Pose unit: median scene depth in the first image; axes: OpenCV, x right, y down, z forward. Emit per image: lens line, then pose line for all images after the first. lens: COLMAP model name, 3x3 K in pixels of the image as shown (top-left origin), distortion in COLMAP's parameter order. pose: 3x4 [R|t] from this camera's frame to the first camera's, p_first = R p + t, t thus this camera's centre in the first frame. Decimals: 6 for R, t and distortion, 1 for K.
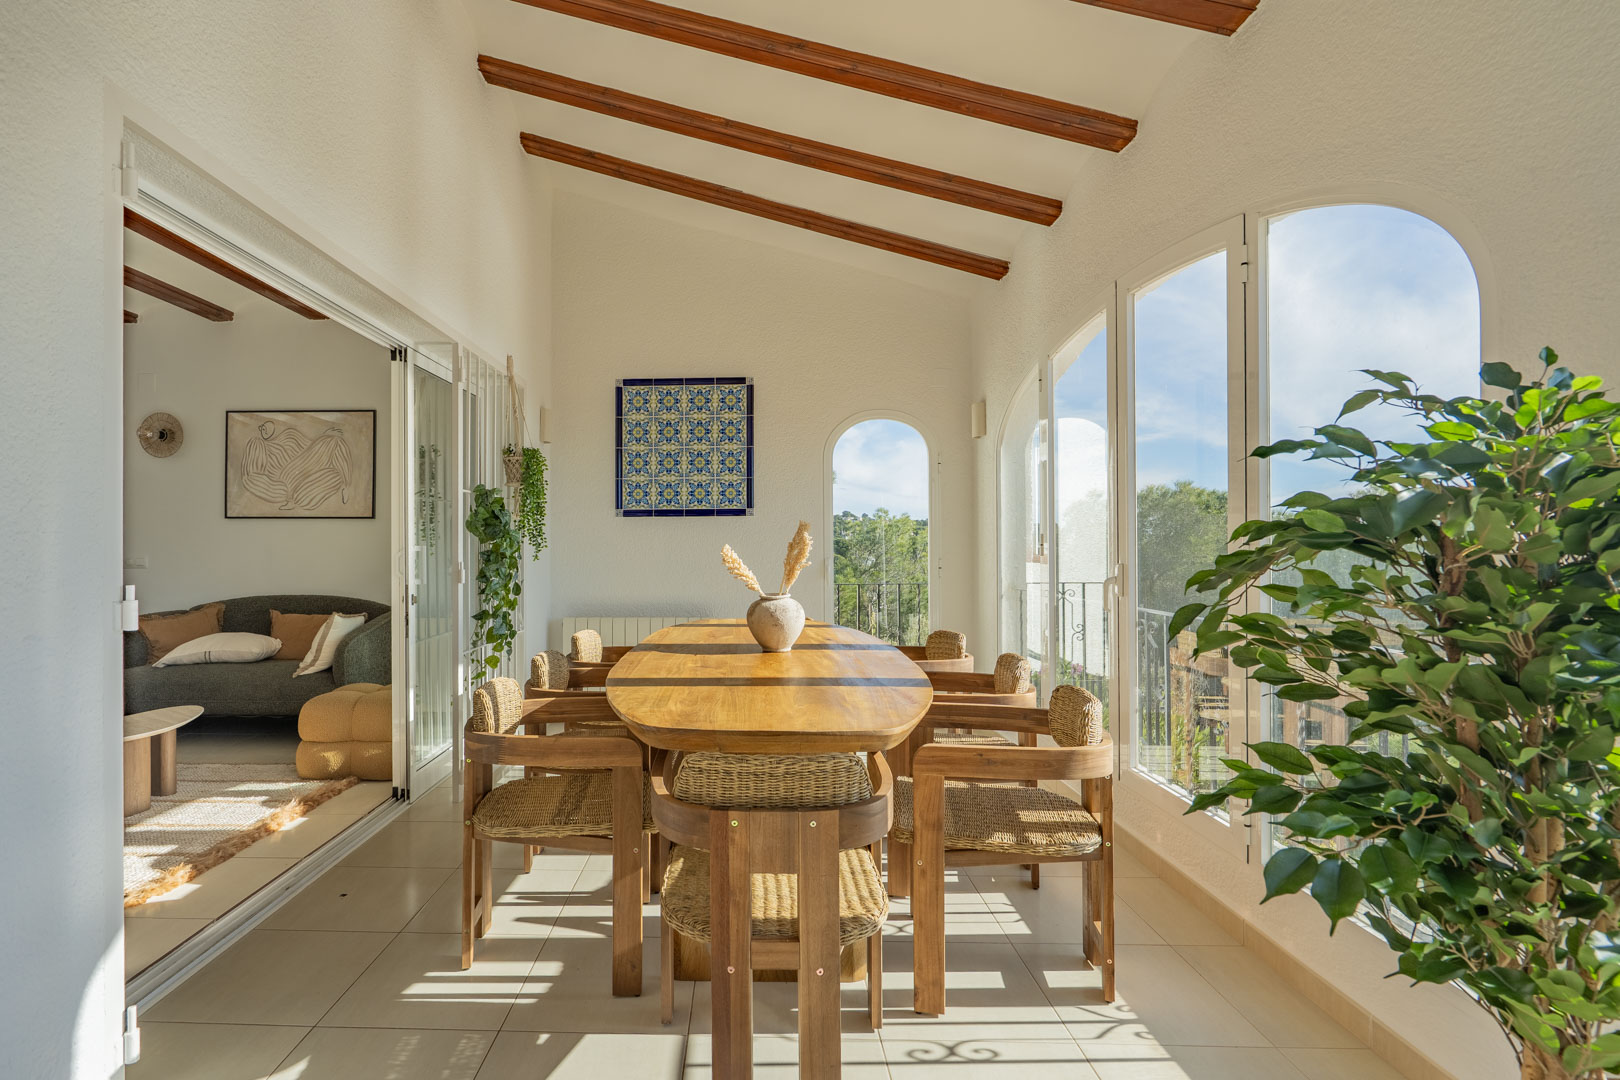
lens RADIAL K [[763.5, 0, 724.6], [0, 763.5, 543.8], [0, 0, 1]] dist [-0.001553, 0.000345]
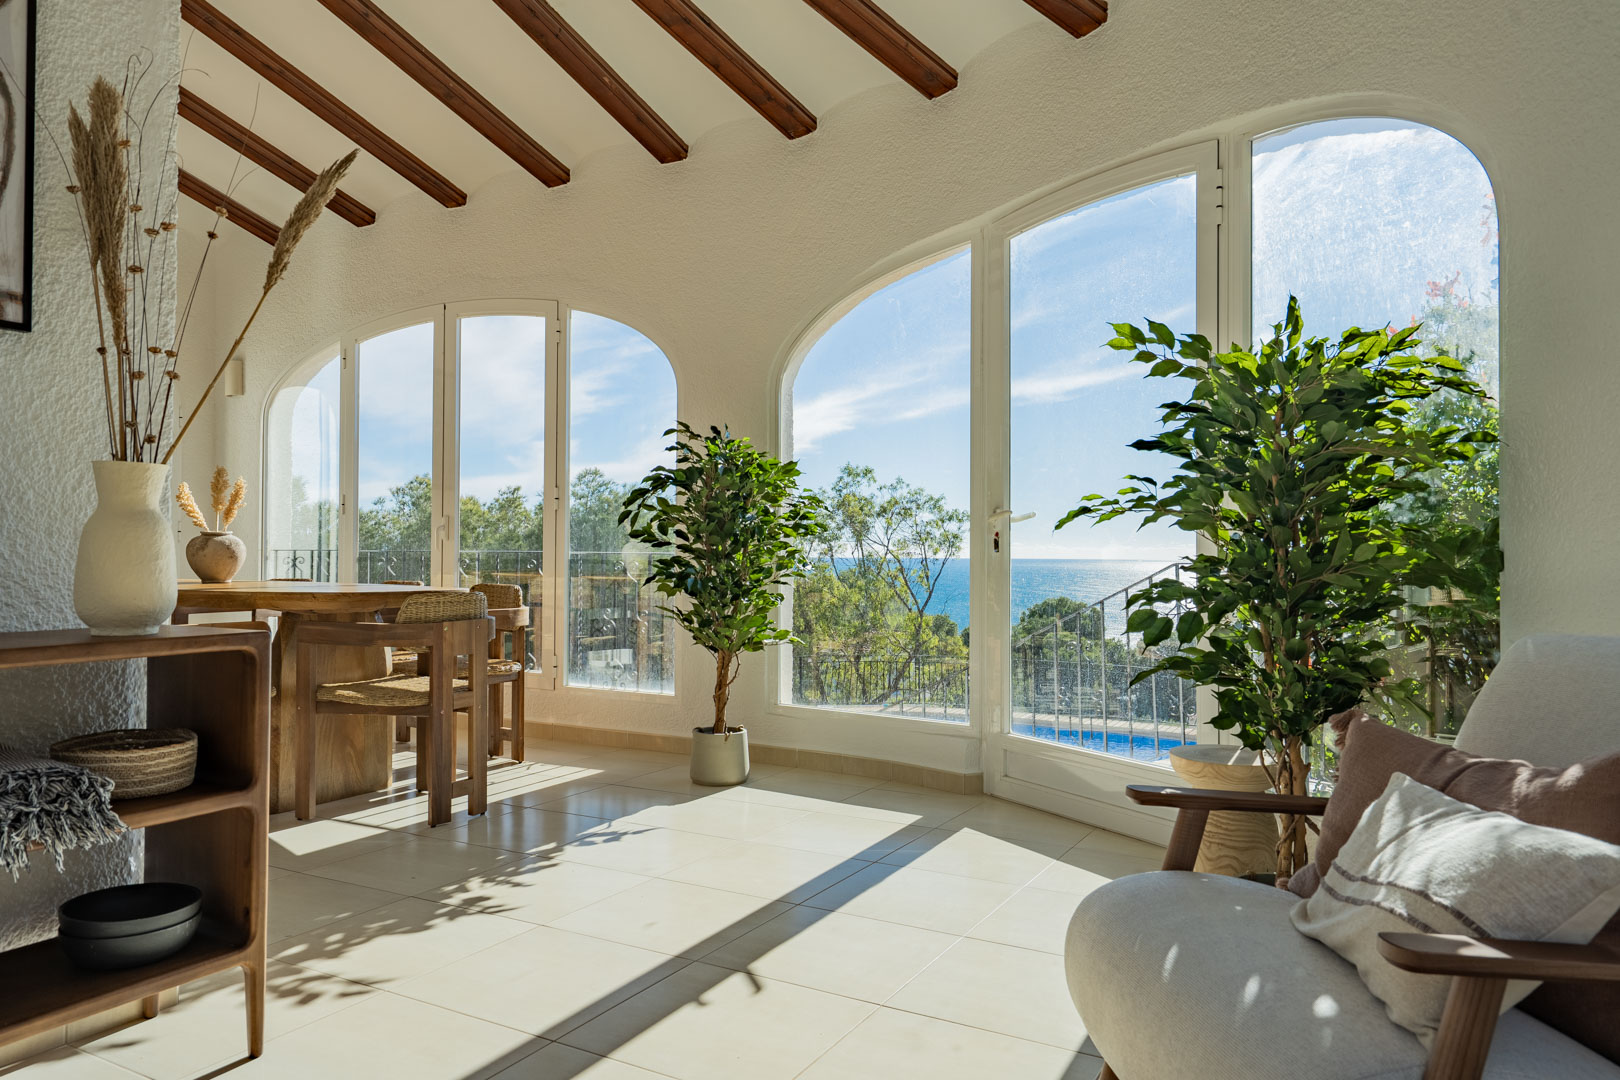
lens RADIAL K [[1100.3, 0, 809.7], [0, 1100.3, 543.7], [0, 0, 1]] dist [-0.002317, -0.000731]
pose [[0.454664, 0.016269, 0.890514, -1.116754], [-0.008943, 0.999866, -0.013701, 0.116064], [-0.890618, -0.001734, 0.454749, -0.544156]]
